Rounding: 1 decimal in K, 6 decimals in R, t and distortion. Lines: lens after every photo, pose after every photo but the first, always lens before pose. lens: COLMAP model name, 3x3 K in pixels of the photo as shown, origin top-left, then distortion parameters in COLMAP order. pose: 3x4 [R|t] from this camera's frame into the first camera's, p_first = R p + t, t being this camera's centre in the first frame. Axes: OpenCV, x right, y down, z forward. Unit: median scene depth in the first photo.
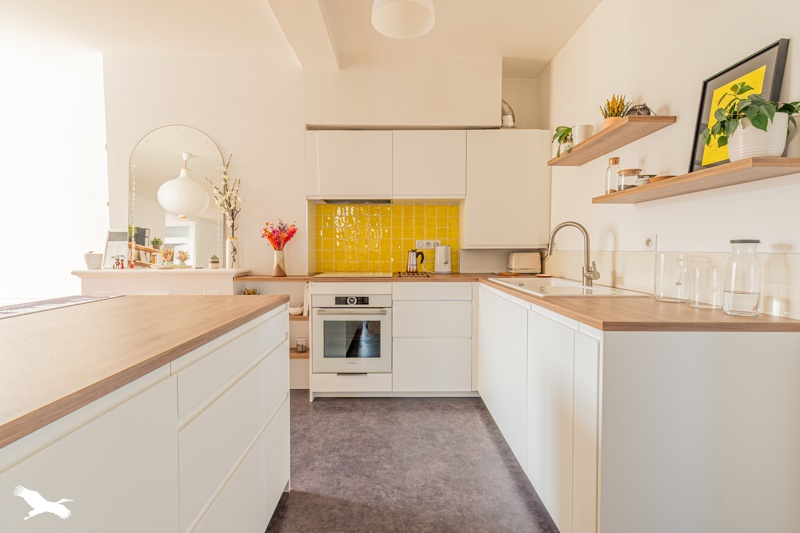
lens RADIAL K [[377.6, 0, 400.2], [0, 377.6, 261.7], [0, 0, 1]] dist [0.029746, 0.000213]
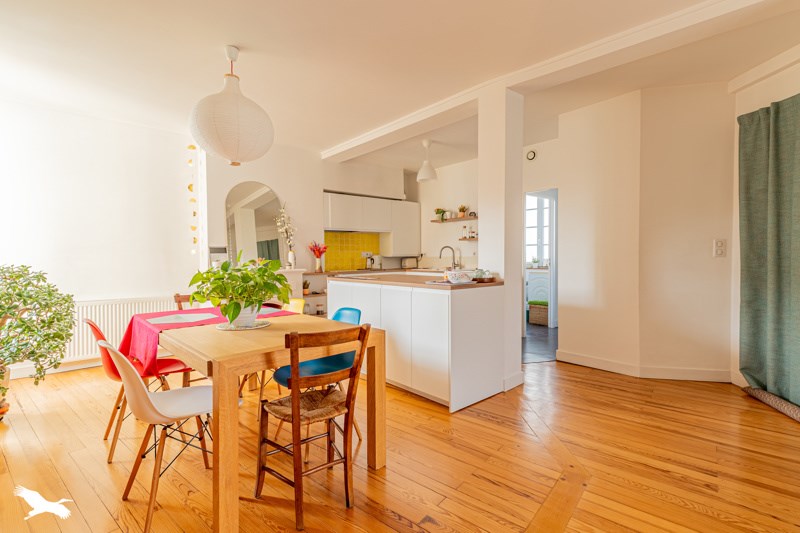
lens RADIAL K [[377.6, 0, 400.2], [0, 377.6, 261.7], [0, 0, 1]] dist [0.029746, 0.000213]
pose [[0.768903, -0.012678, 0.639239, -1.084244], [0.029855, 0.999425, -0.016090, 0.027111], [-0.638667, 0.031456, 0.768840, -0.599362]]
